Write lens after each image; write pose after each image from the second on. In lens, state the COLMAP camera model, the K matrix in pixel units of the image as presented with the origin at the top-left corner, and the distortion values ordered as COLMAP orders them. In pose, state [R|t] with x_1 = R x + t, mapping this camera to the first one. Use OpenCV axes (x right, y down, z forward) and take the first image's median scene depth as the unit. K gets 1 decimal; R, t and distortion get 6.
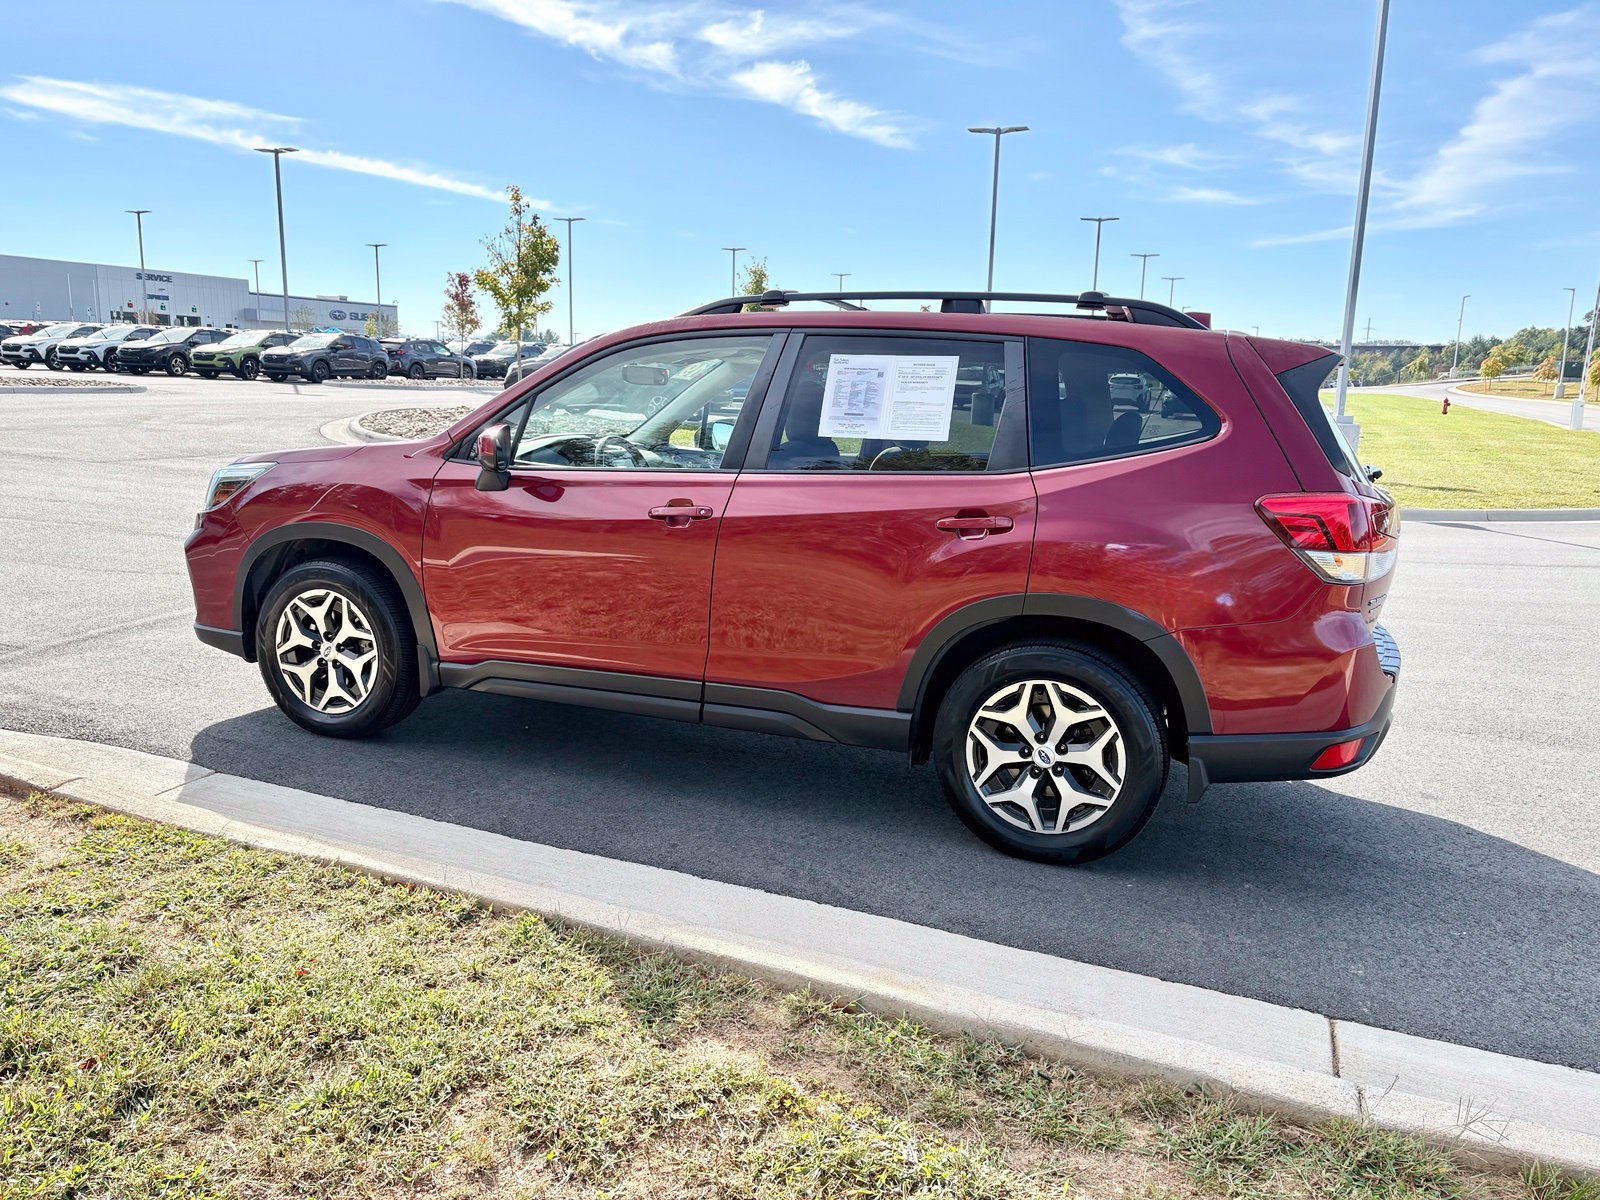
lens RADIAL K [[1224.9, 0, 800.0], [0, 1224.9, 600.0], [0, 0, 1]] dist [0.070384, -0.095447]
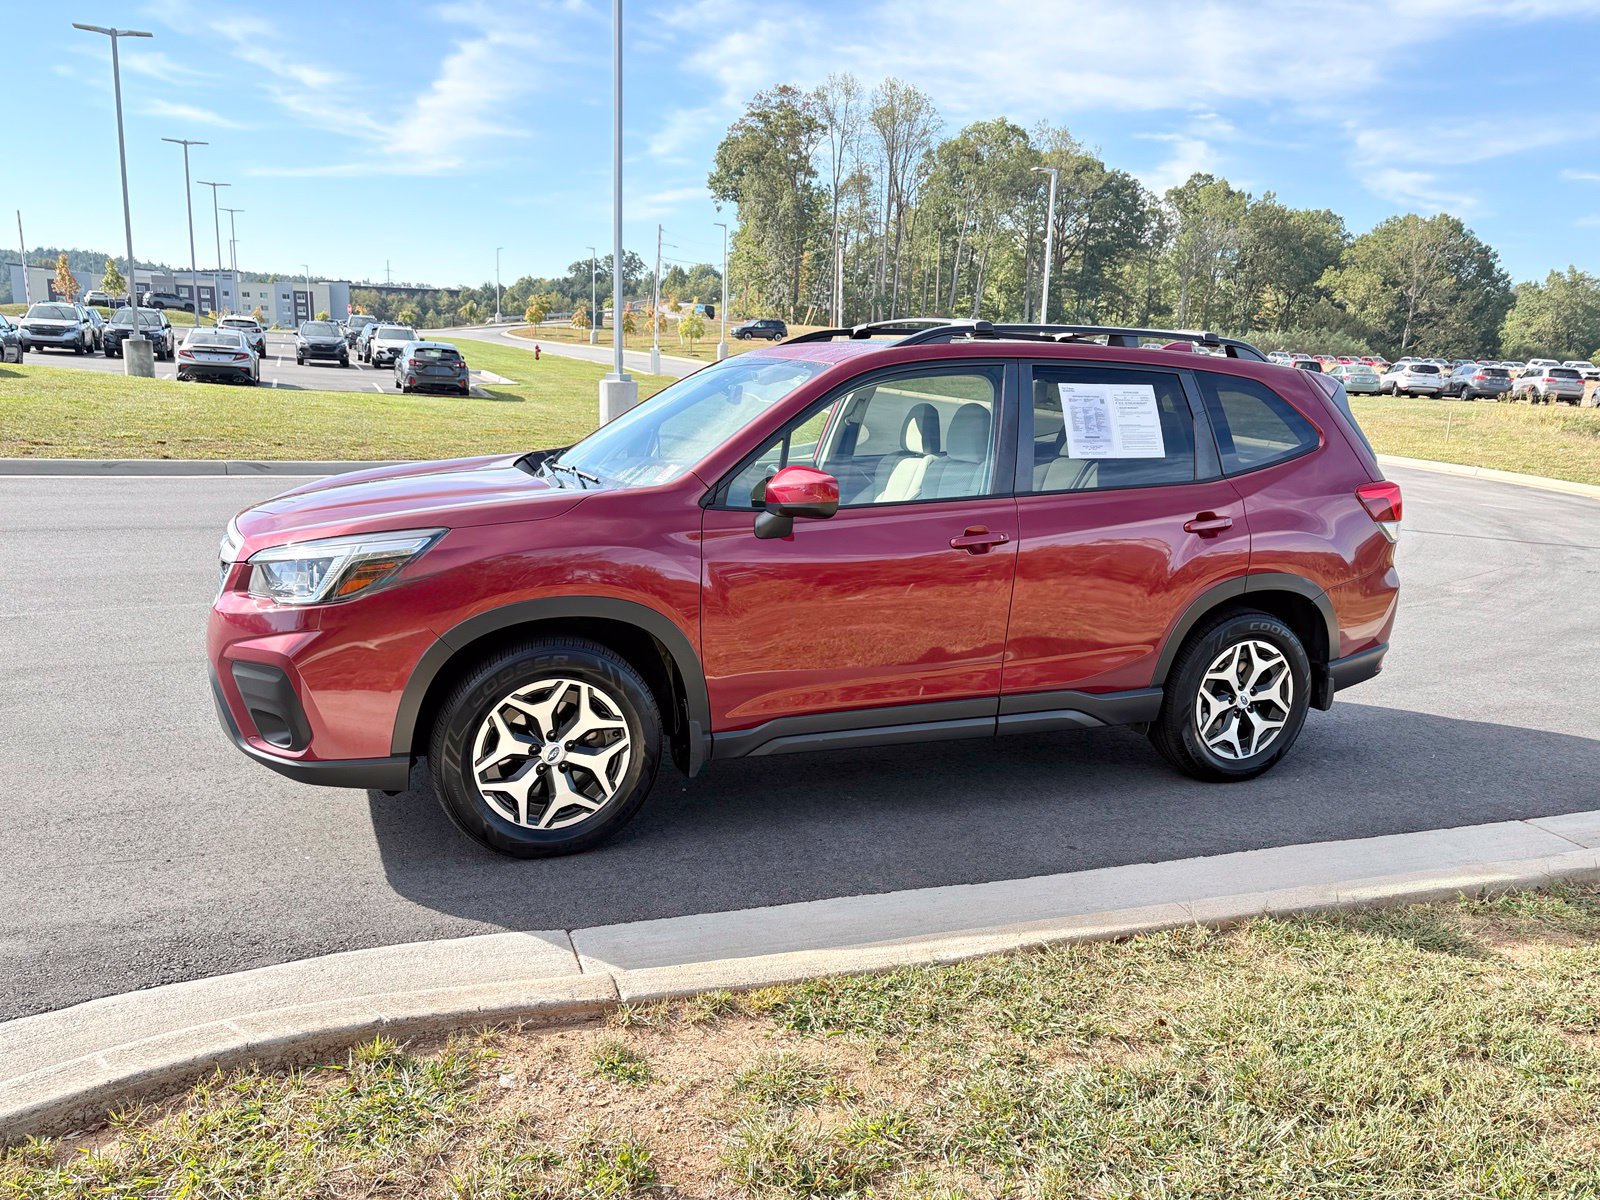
lens RADIAL K [[1229.2, 0, 800.0], [0, 1229.2, 600.0], [0, 0, 1]] dist [0.047137, -0.032415]
pose [[0.716669, -0.139637, 0.683291, -0.813177], [0.104827, 0.990188, 0.092407, -0.116766], [-0.689490, 0.005402, 0.724275, 0.311187]]
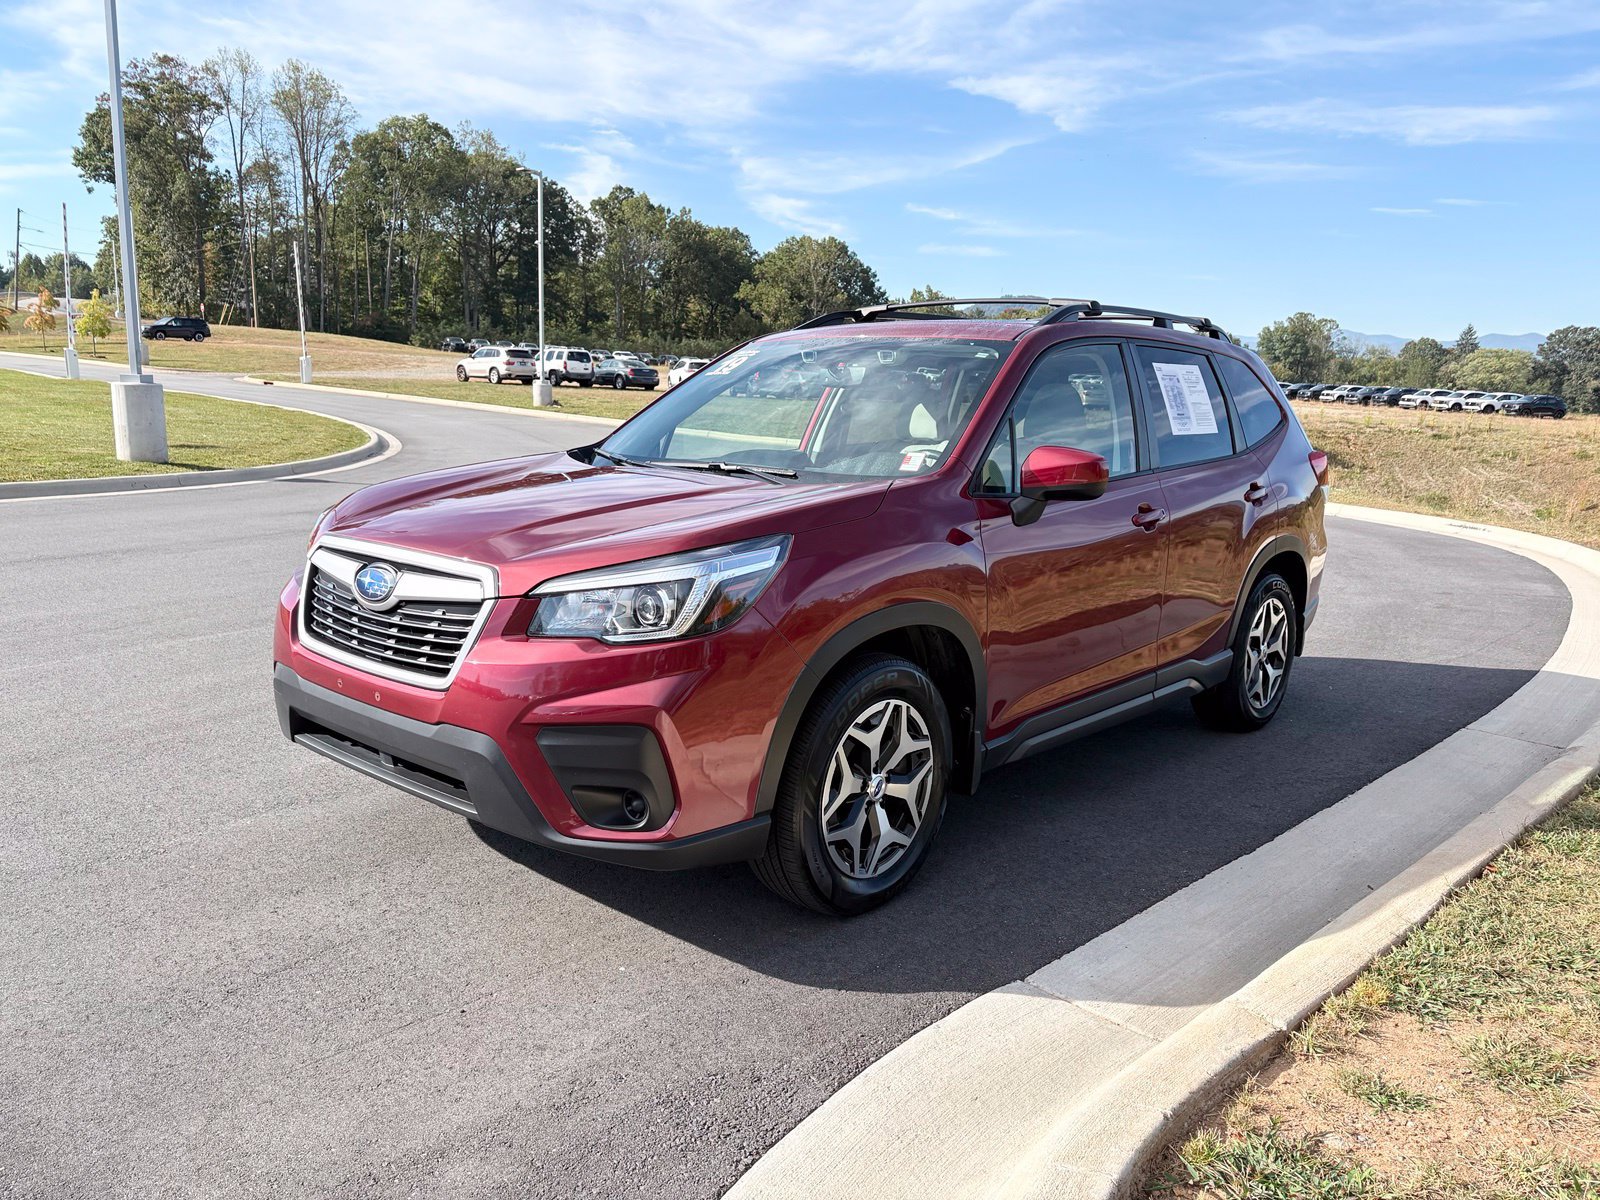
lens RADIAL K [[1229.2, 0, 800.0], [0, 1229.2, 600.0], [0, 0, 1]] dist [0.047137, -0.032415]
pose [[0.334036, -0.184294, 0.924368, -1.035454], [0.142074, 0.979339, 0.143913, -0.171139], [-0.931791, 0.083257, 0.353318, 0.797251]]
